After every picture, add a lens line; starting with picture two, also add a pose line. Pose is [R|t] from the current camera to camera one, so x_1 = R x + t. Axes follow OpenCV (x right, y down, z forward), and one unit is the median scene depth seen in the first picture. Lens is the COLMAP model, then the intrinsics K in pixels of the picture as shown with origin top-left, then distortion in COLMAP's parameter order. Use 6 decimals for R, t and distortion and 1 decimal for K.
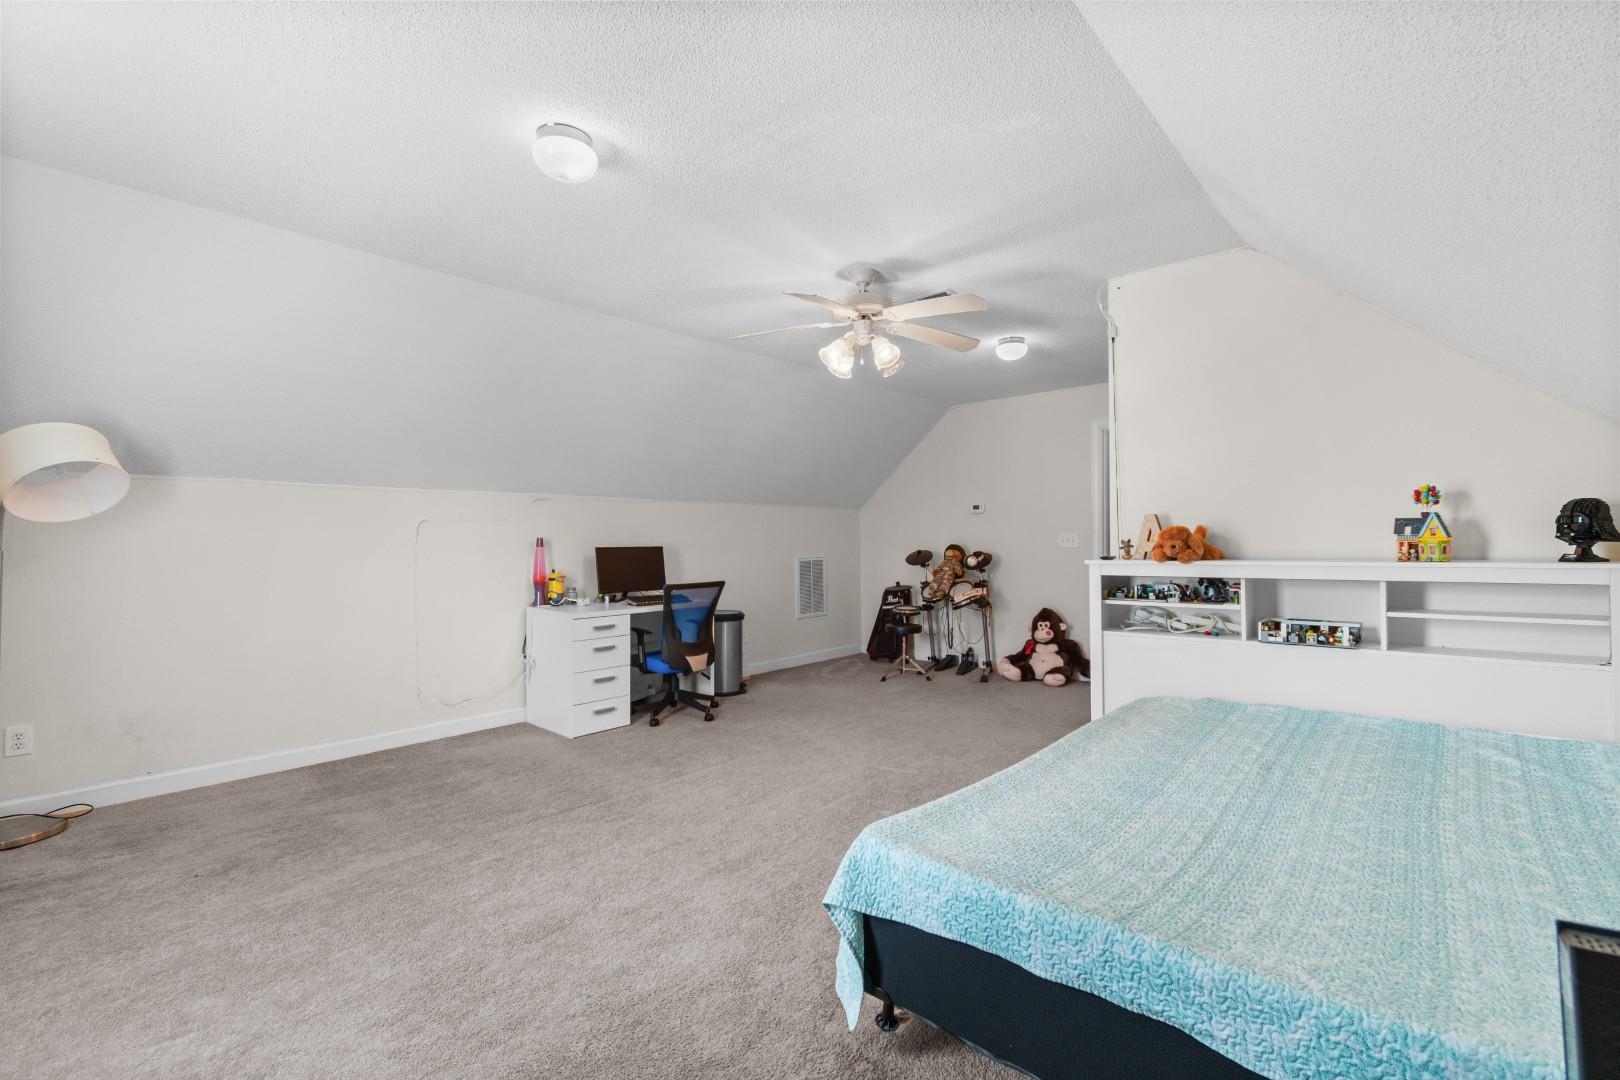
lens RADIAL K [[708.2, 0, 814.9], [0, 708.2, 533.8], [0, 0, 1]] dist [-0.003684, -0.000274]
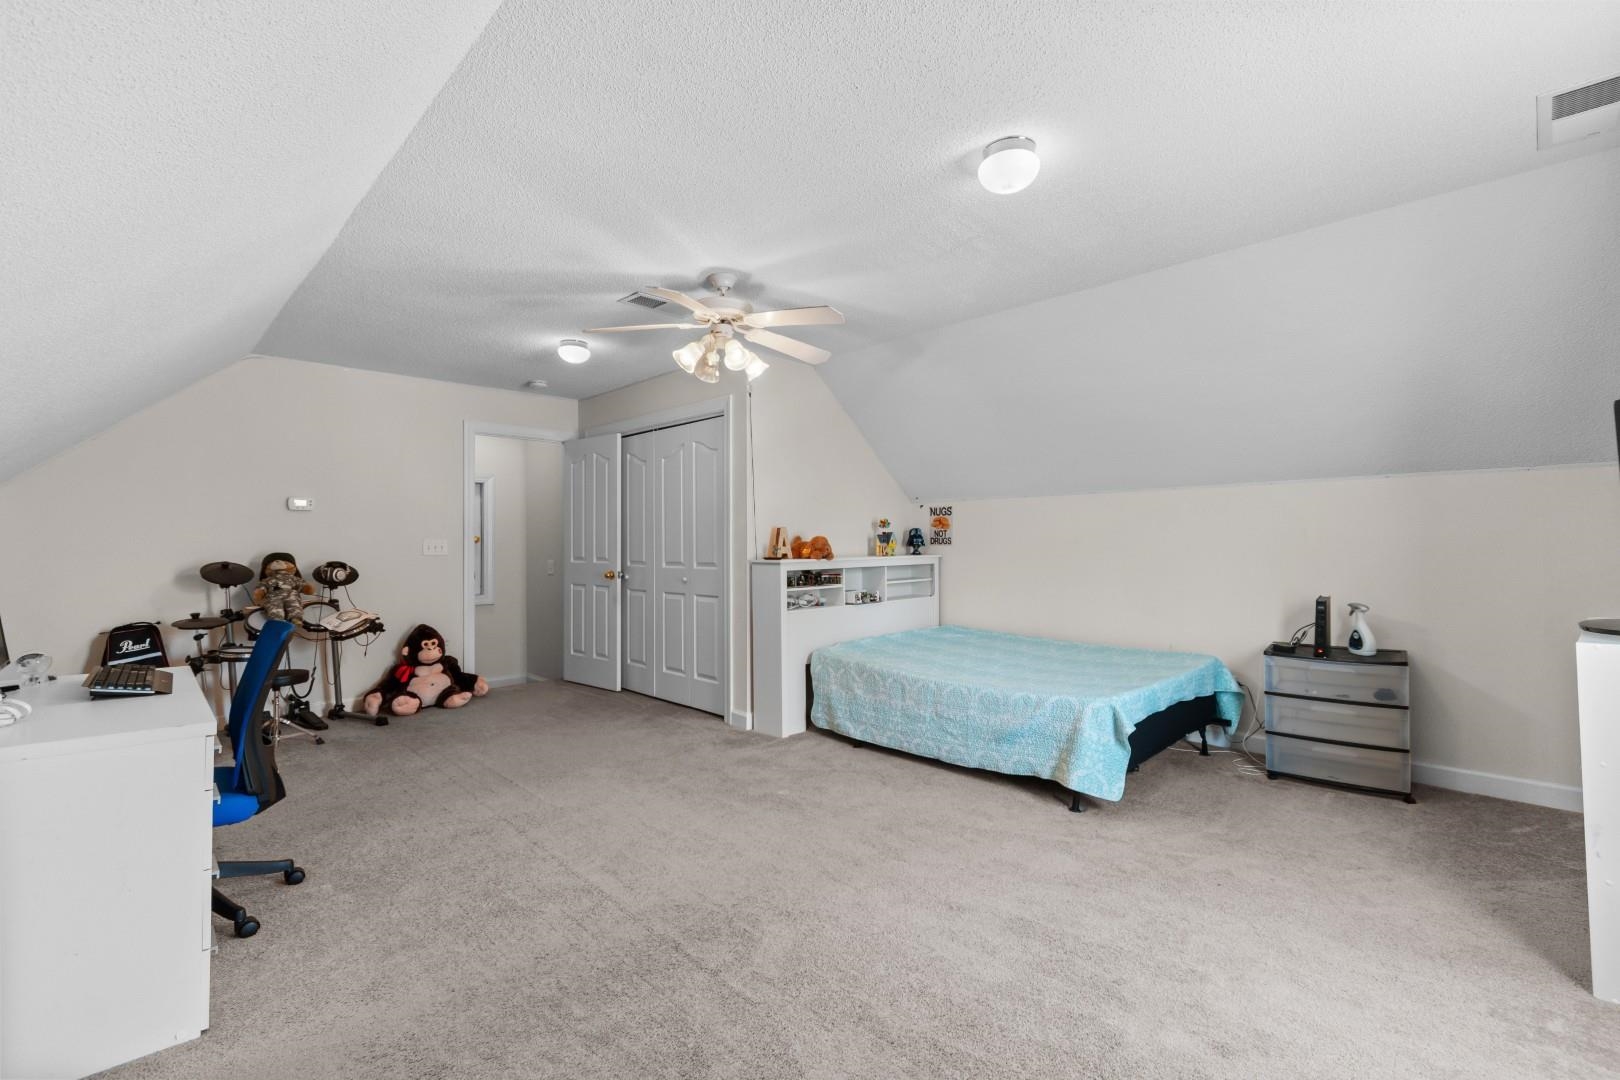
lens RADIAL K [[708.2, 0, 814.2], [0, 708.2, 543.5], [0, 0, 1]] dist [-0.003684, -0.000274]
pose [[0.093613, 0.009844, 0.995560, -0.816977], [-0.005508, 0.999941, -0.009370, 0.016099], [-0.995593, -0.004607, 0.093662, 0.707551]]
